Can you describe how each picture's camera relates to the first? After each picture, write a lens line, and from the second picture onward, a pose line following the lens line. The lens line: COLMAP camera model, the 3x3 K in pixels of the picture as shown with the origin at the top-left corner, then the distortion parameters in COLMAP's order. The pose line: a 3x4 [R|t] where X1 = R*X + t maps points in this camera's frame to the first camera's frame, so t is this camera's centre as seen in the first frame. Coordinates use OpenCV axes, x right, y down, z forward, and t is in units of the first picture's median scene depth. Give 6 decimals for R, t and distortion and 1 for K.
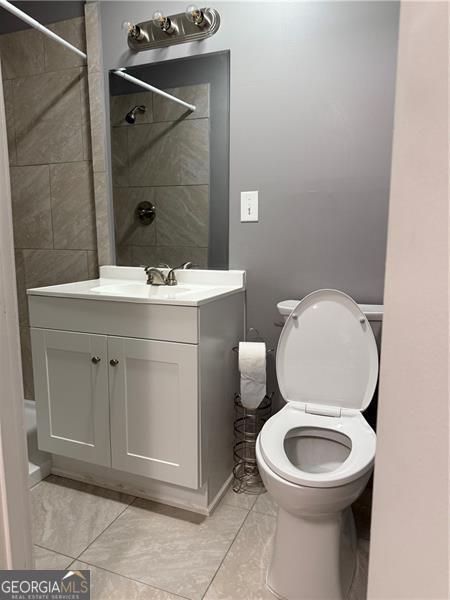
lens RADIAL K [[423.3, 0, 227.6], [0, 423.3, 304.4], [0, 0, 1]] dist [0.073481, -0.081883]
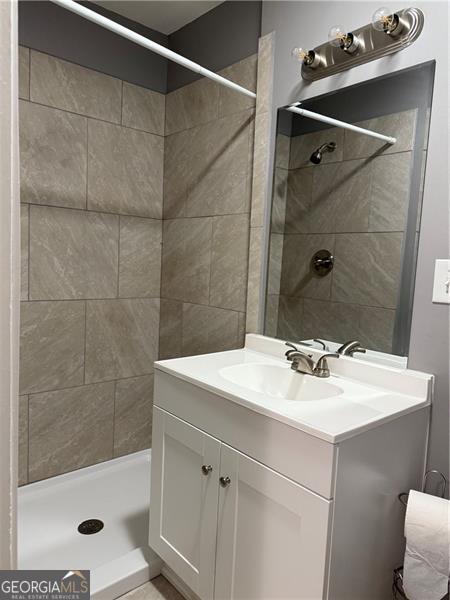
lens RADIAL K [[423.3, 0, 230.4], [0, 423.3, 304.5], [0, 0, 1]] dist [0.073481, -0.081883]
pose [[0.895100, 0.087884, -0.437119, 0.036928], [-0.116228, 0.992478, -0.038462, -0.112338], [0.430450, 0.085233, 0.898581, 0.220882]]
